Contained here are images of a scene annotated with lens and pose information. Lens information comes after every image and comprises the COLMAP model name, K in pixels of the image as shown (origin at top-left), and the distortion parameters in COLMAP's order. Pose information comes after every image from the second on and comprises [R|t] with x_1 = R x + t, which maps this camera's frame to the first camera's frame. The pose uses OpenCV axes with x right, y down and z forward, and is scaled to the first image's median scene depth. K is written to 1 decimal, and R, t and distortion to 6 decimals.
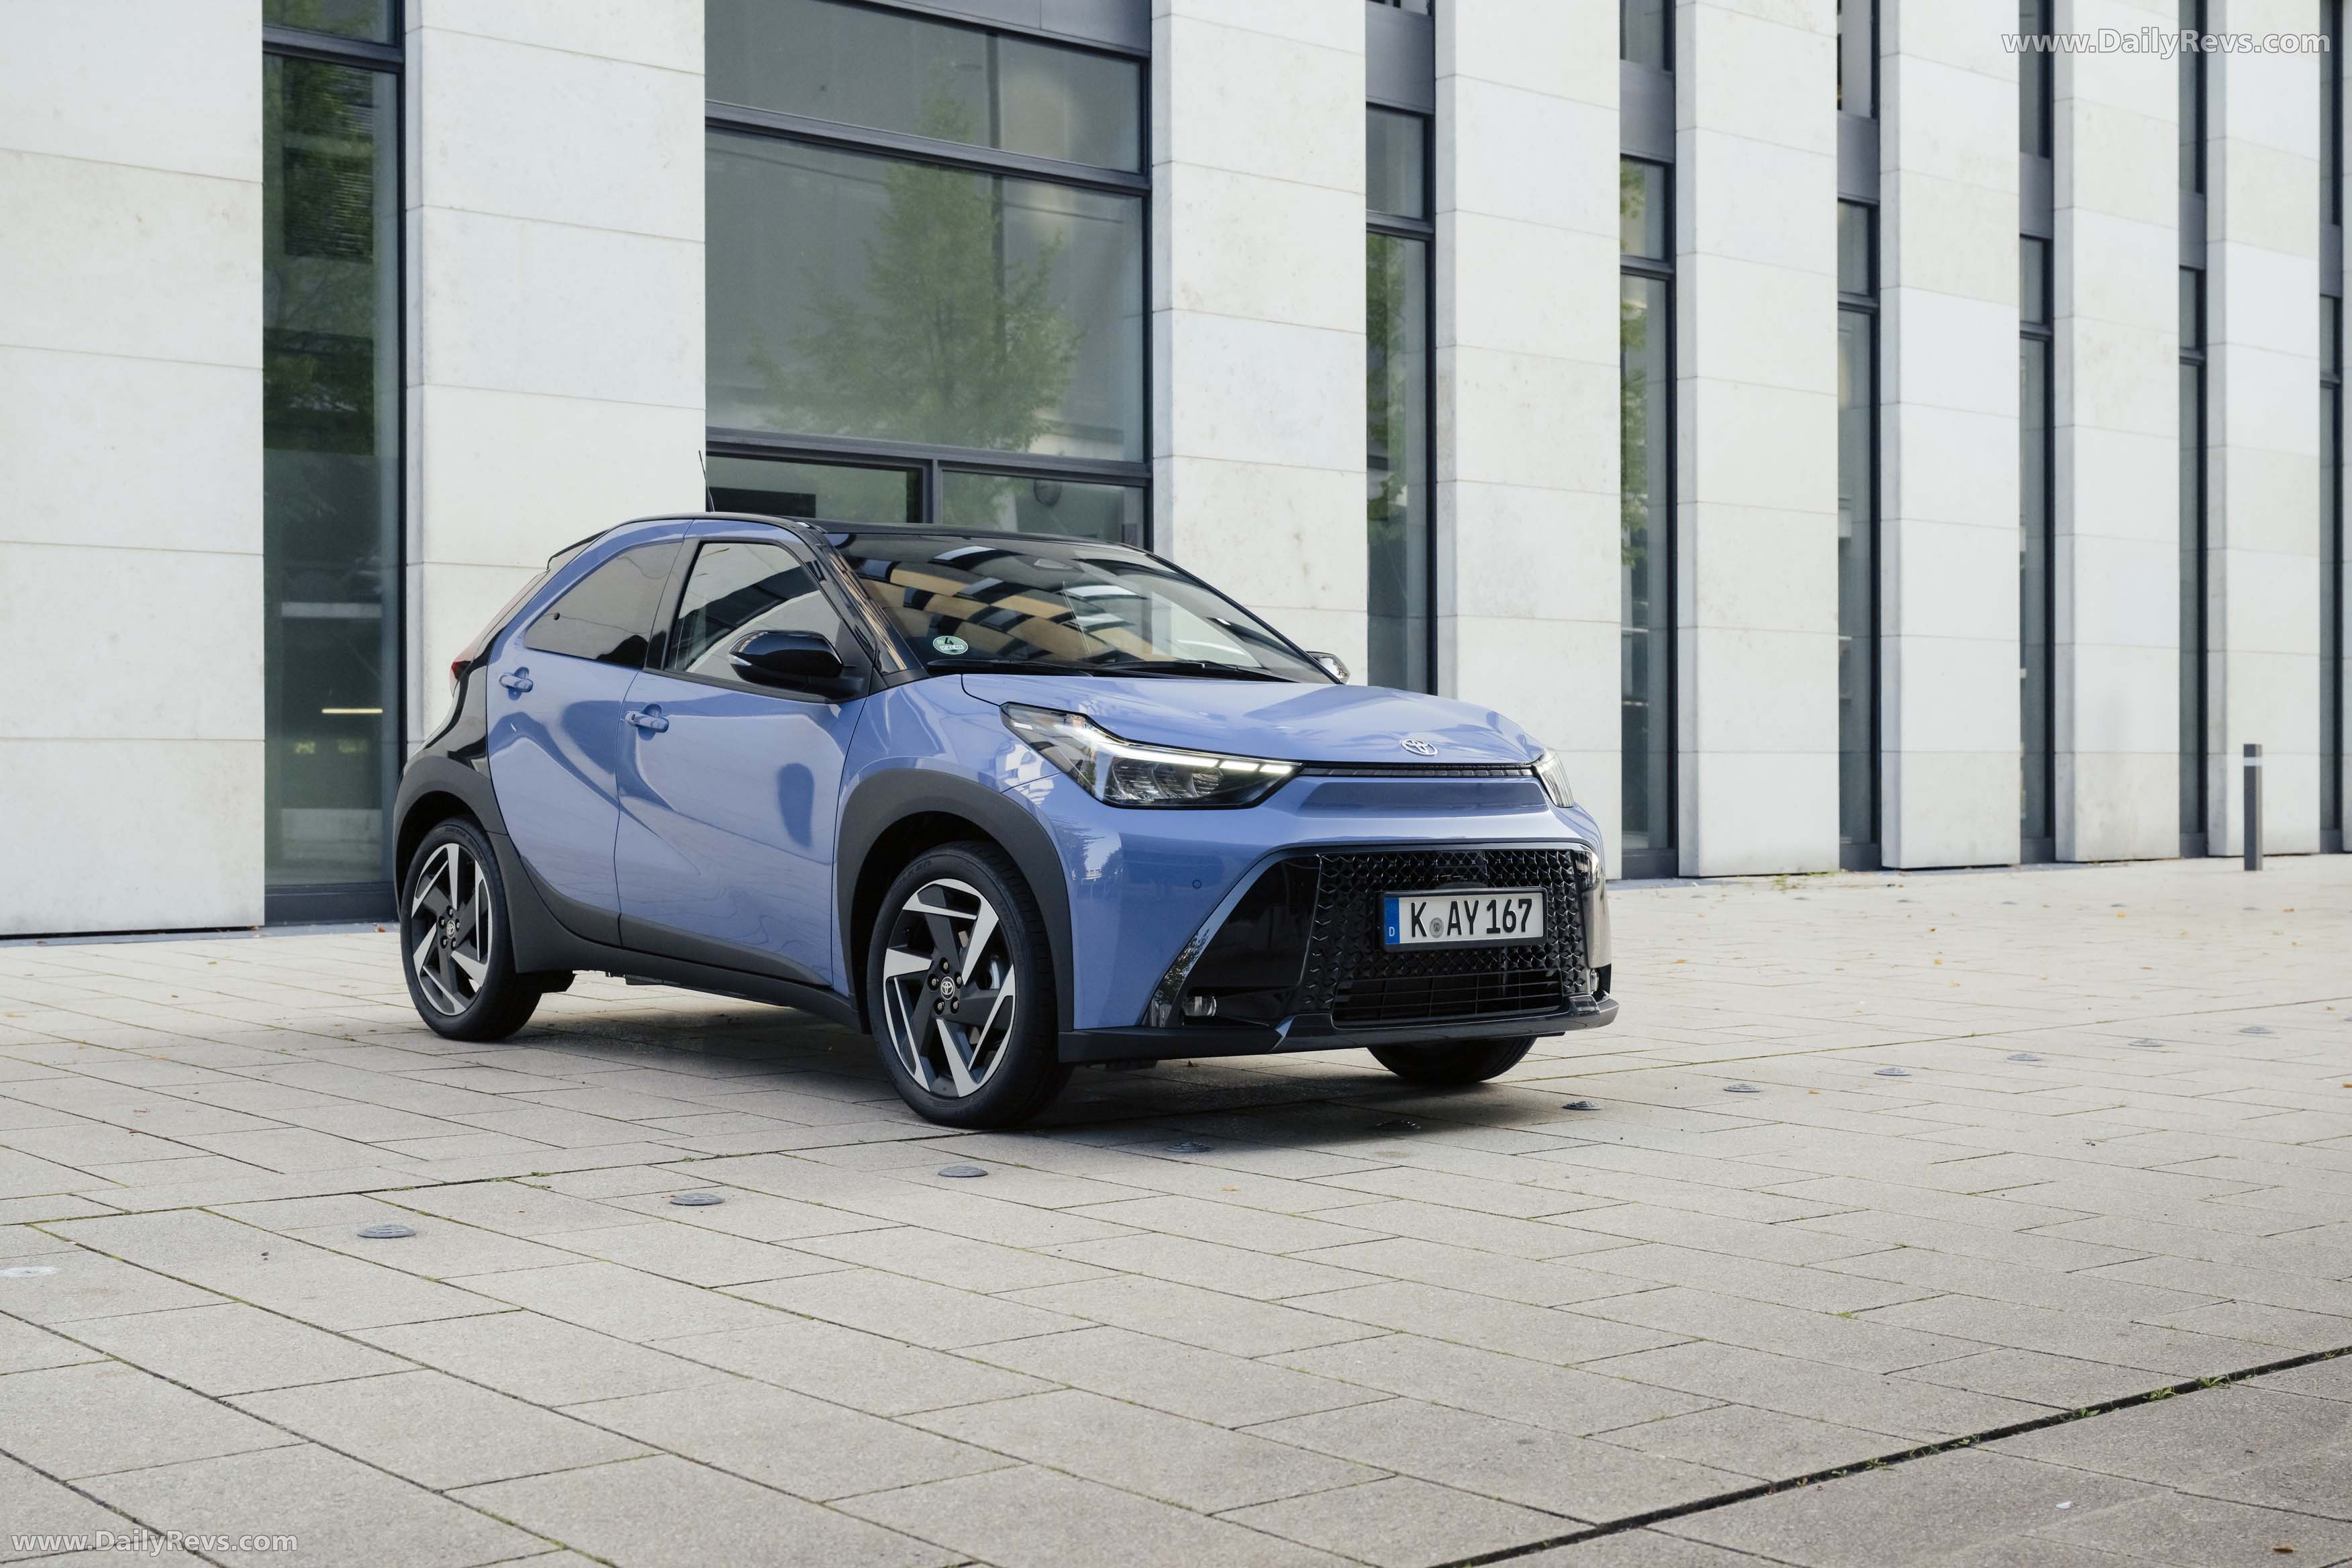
lens RADIAL K [[3002.6, 0, 1176.0], [0, 3002.6, 784.0], [0, 0, 1]] dist [0.017021, 0.018186]
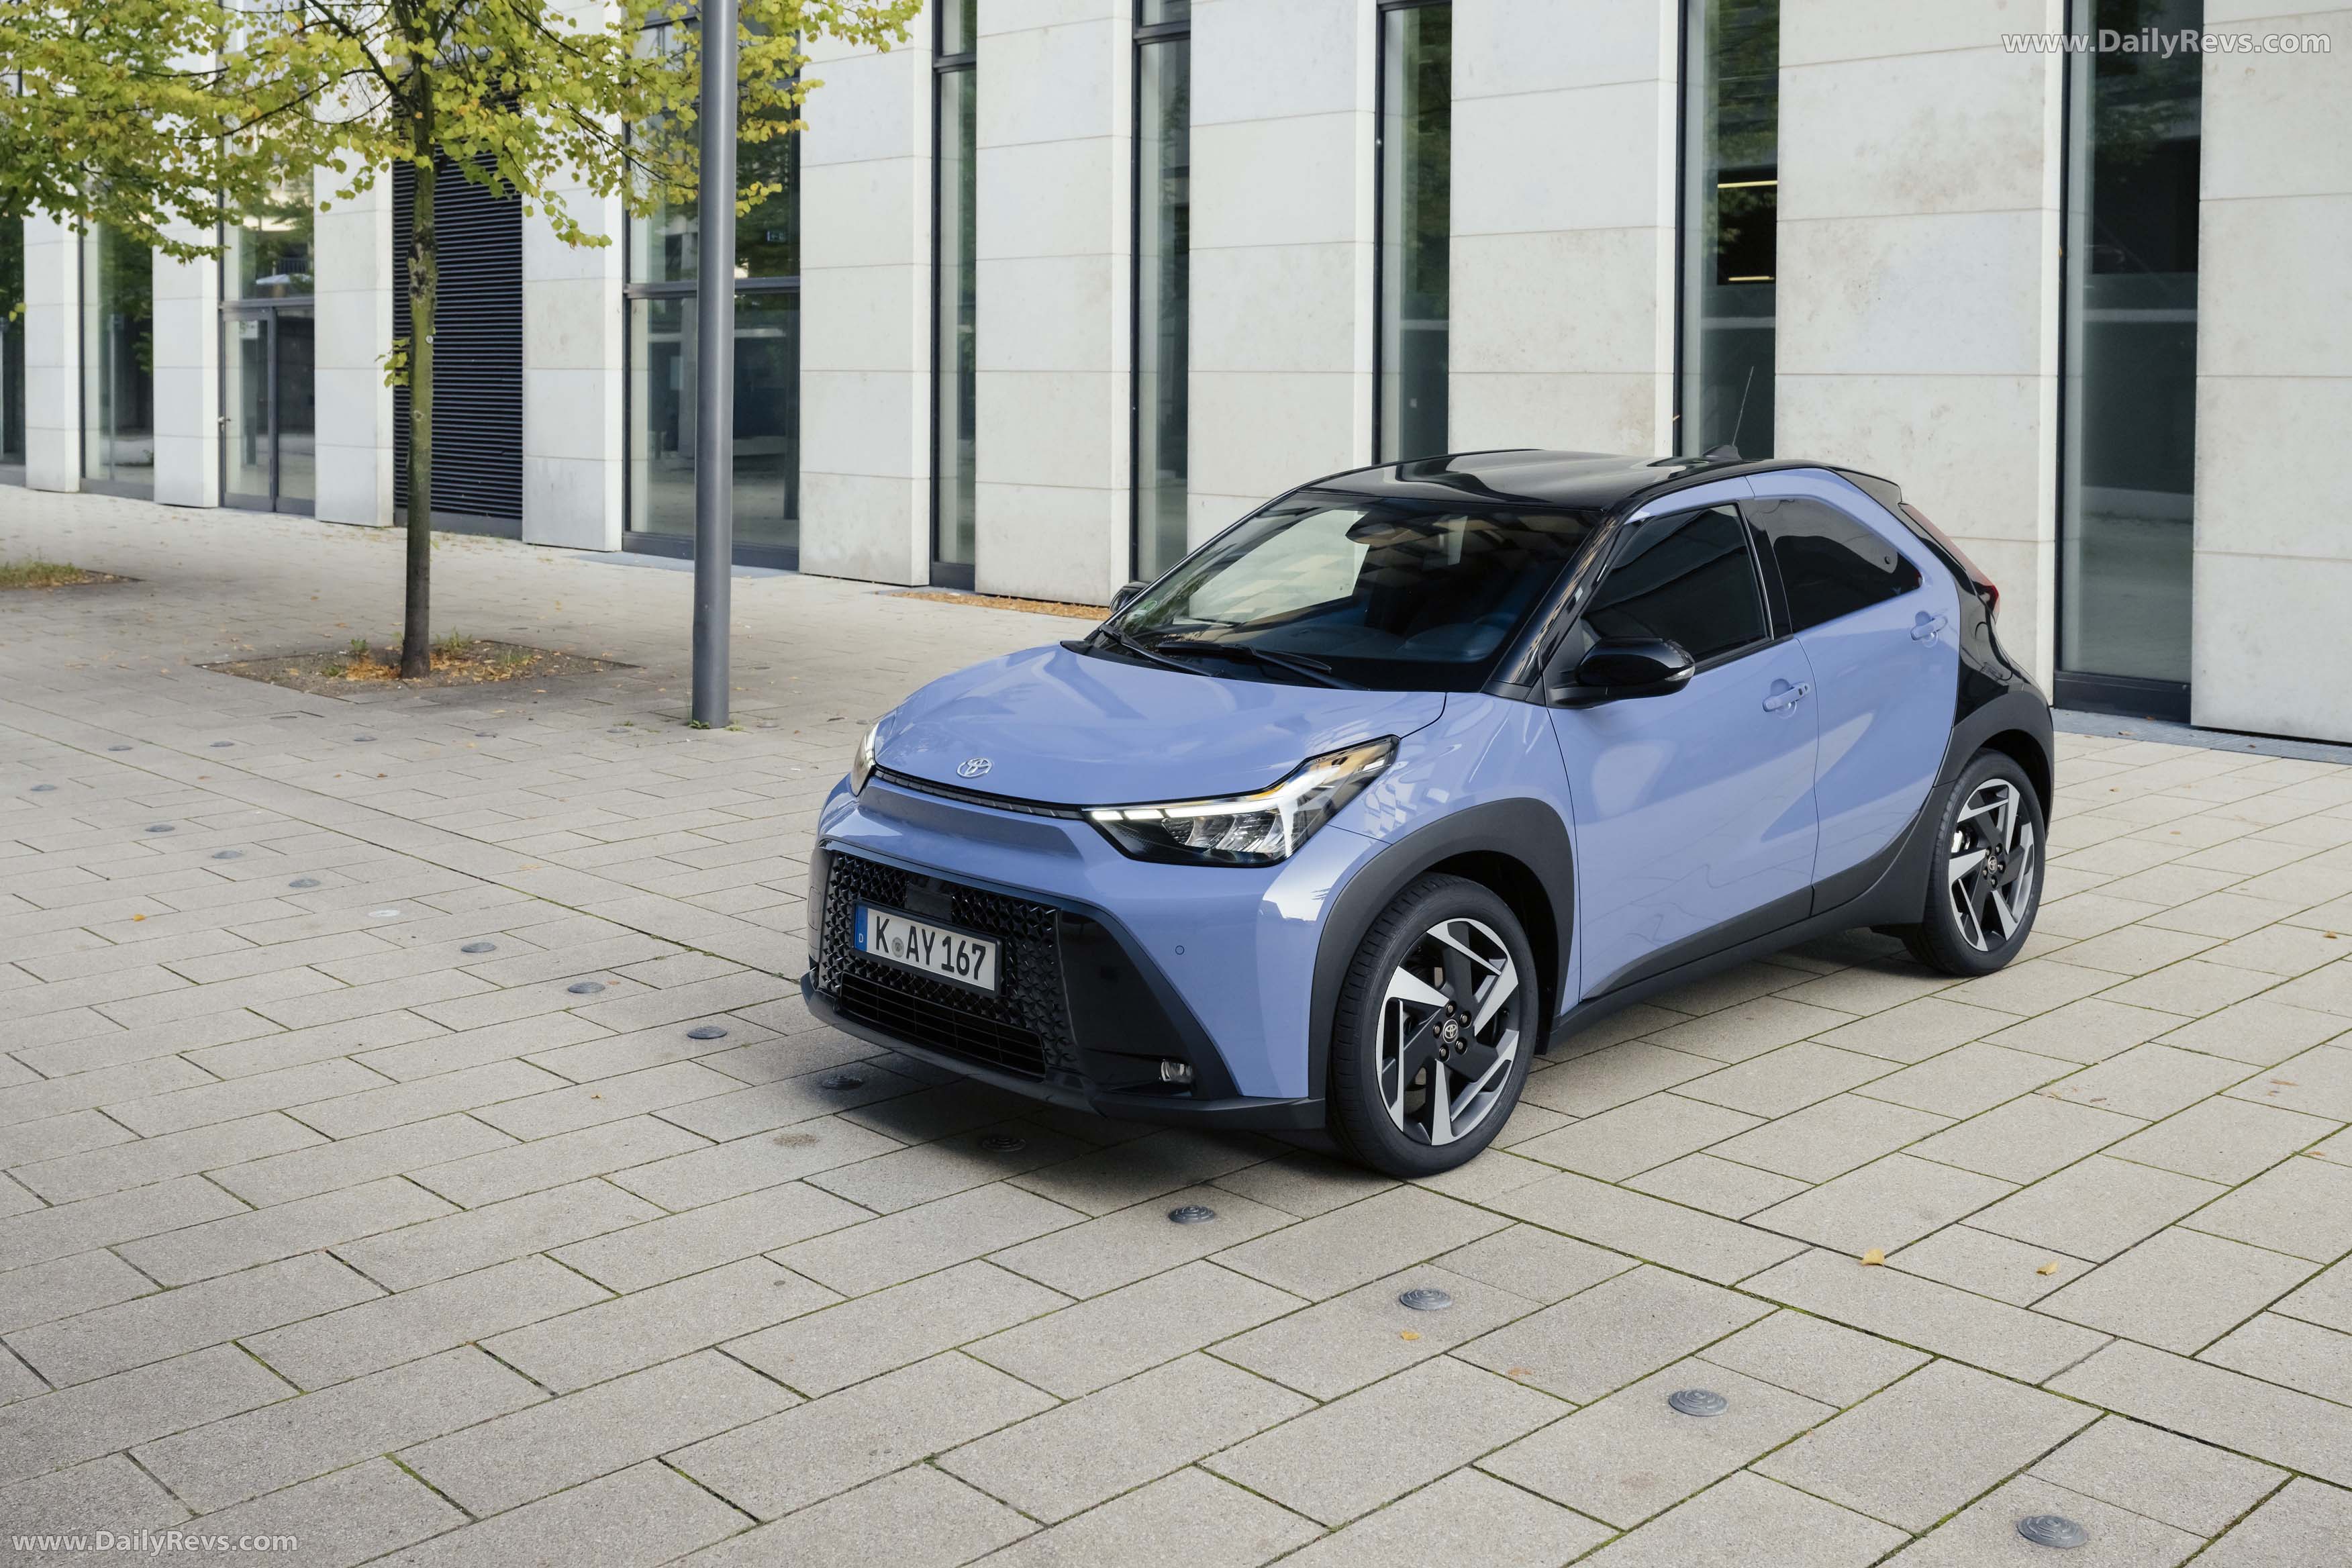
lens RADIAL K [[2418.0, 0, 1132.4], [0, 2418.0, 447.6], [0, 0, 1]] dist [0.003639, -0.006147]
pose [[0.040955, 0.032077, -0.998646, 0.888622], [-0.010759, 0.999441, 0.031661, -0.145780], [0.999103, 0.009447, 0.041277, 1.027660]]
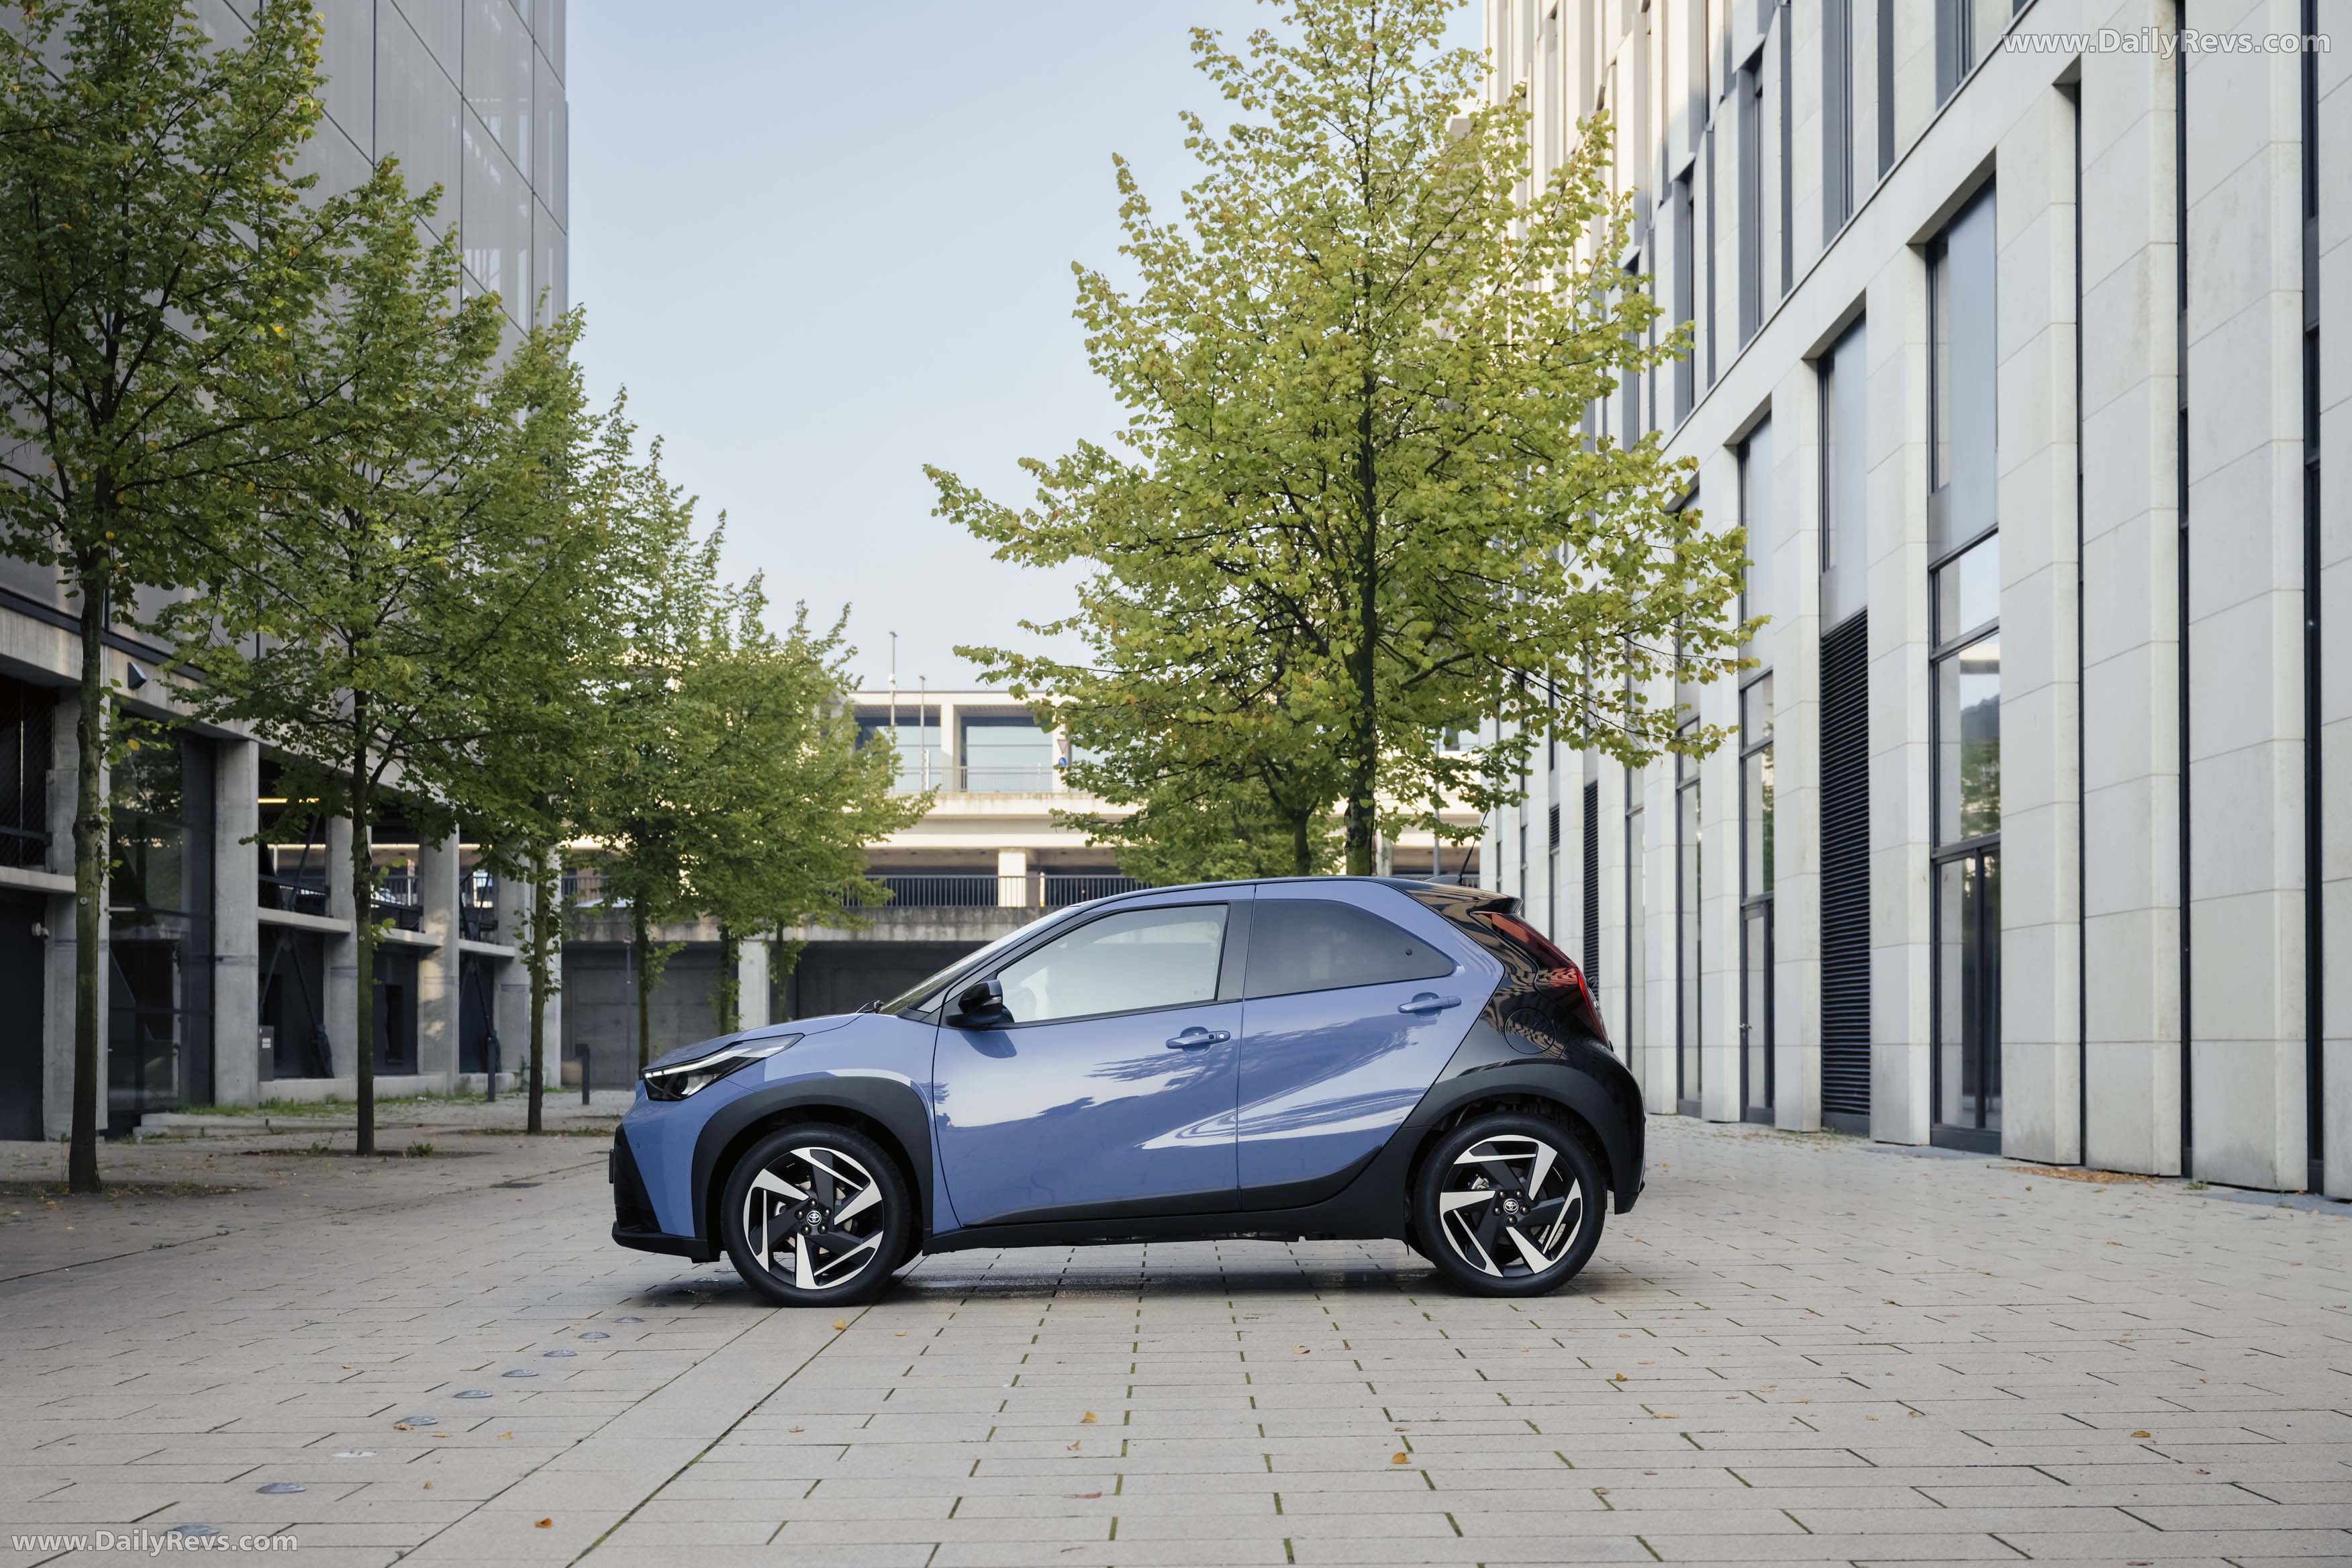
lens RADIAL K [[3359.3, 0, 1176.0], [0, 3359.3, 784.0], [0, 0, 1]] dist [-0.001873, -0.000871]
pose [[-0.642783, -0.056164, -0.763986, 1.349046], [0.000445, 0.997281, -0.073689, -0.028798], [0.766048, -0.047706, -0.641011, 2.451180]]
